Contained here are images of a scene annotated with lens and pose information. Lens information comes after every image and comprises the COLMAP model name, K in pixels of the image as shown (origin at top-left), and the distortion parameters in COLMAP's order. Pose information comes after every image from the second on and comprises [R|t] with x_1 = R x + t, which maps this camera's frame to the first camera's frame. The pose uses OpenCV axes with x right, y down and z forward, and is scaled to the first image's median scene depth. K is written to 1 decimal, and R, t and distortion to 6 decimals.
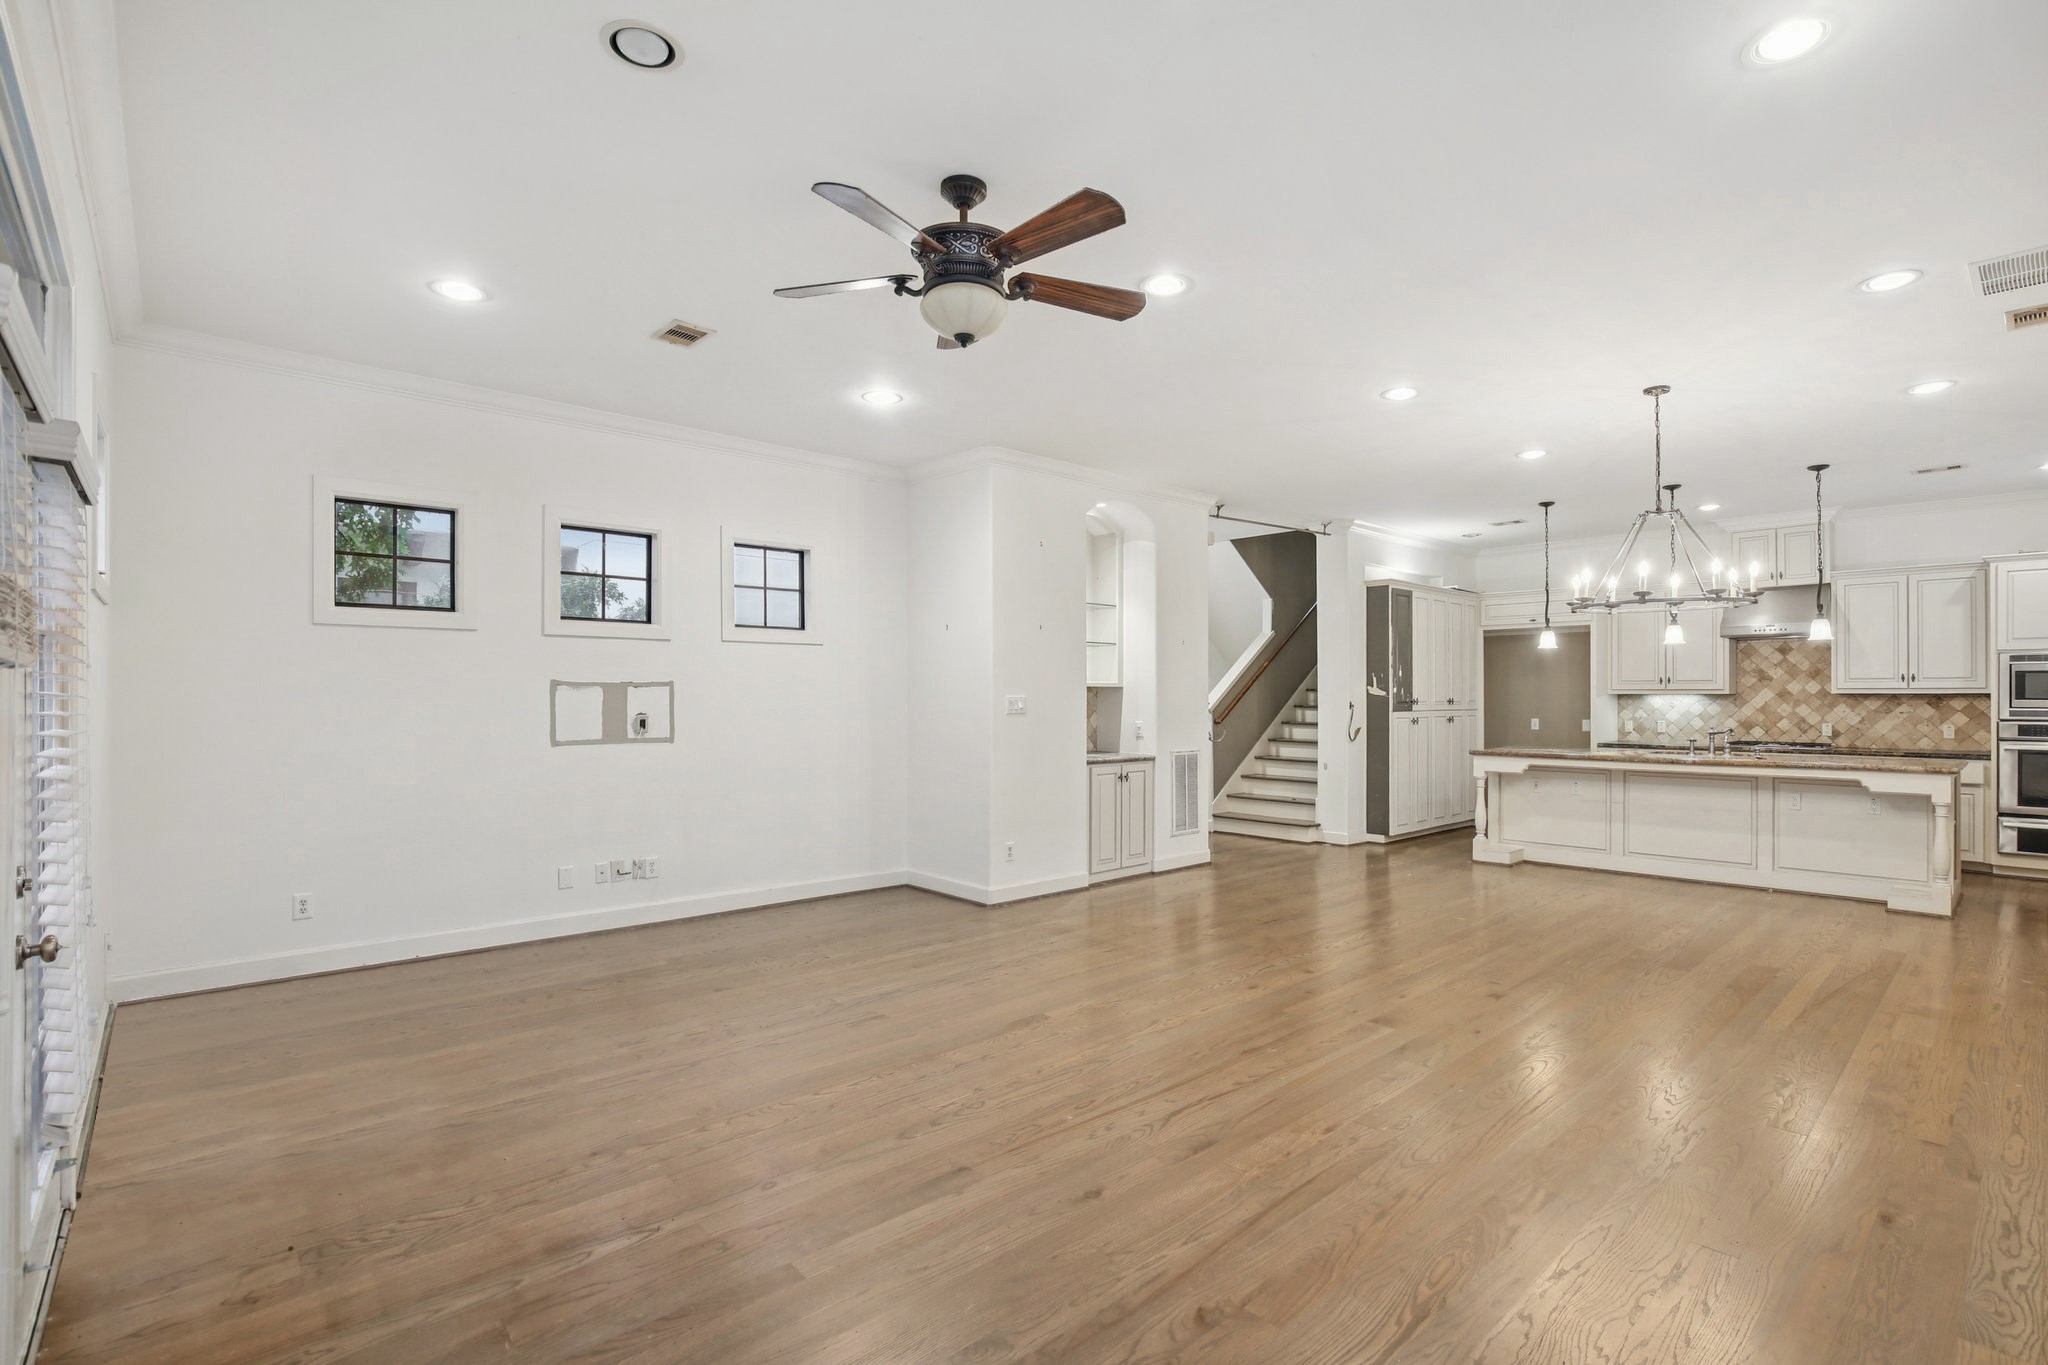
lens RADIAL K [[950.7, 0, 1031.1], [0, 950.7, 703.5], [0, 0, 1]] dist [-0.033535, 0.006724]
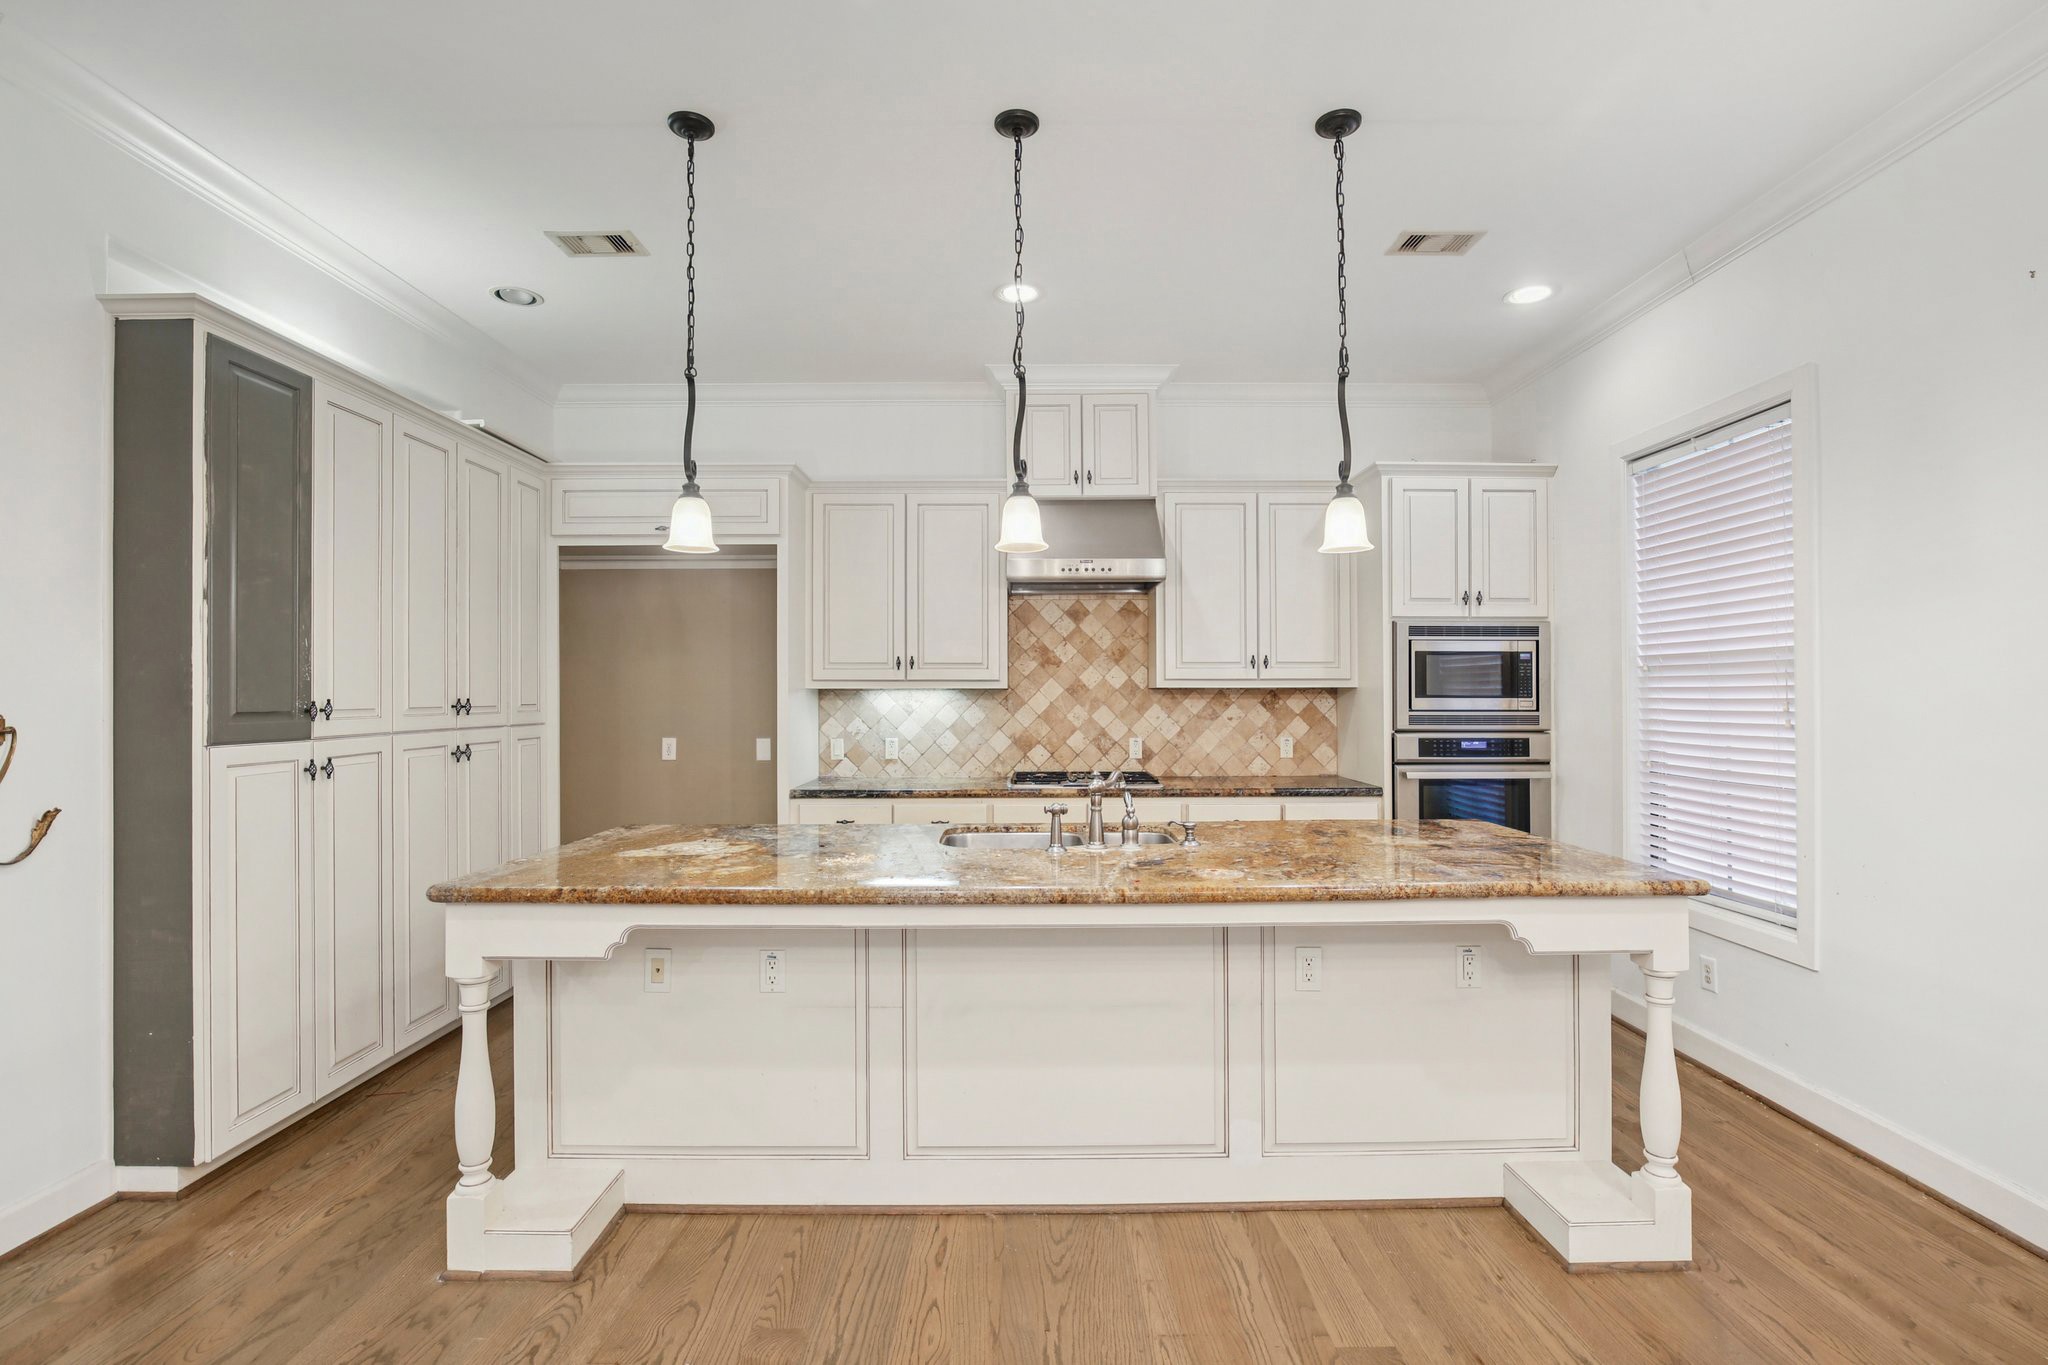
lens RADIAL K [[950.7, 0, 1020.3], [0, 950.7, 685.2], [0, 0, 1]] dist [-0.033535, 0.006724]
pose [[0.673033, 0.005308, 0.739593, 0.384561], [0.006591, 0.999891, -0.013174, -0.005302], [-0.739583, 0.013741, 0.672925, 0.698351]]
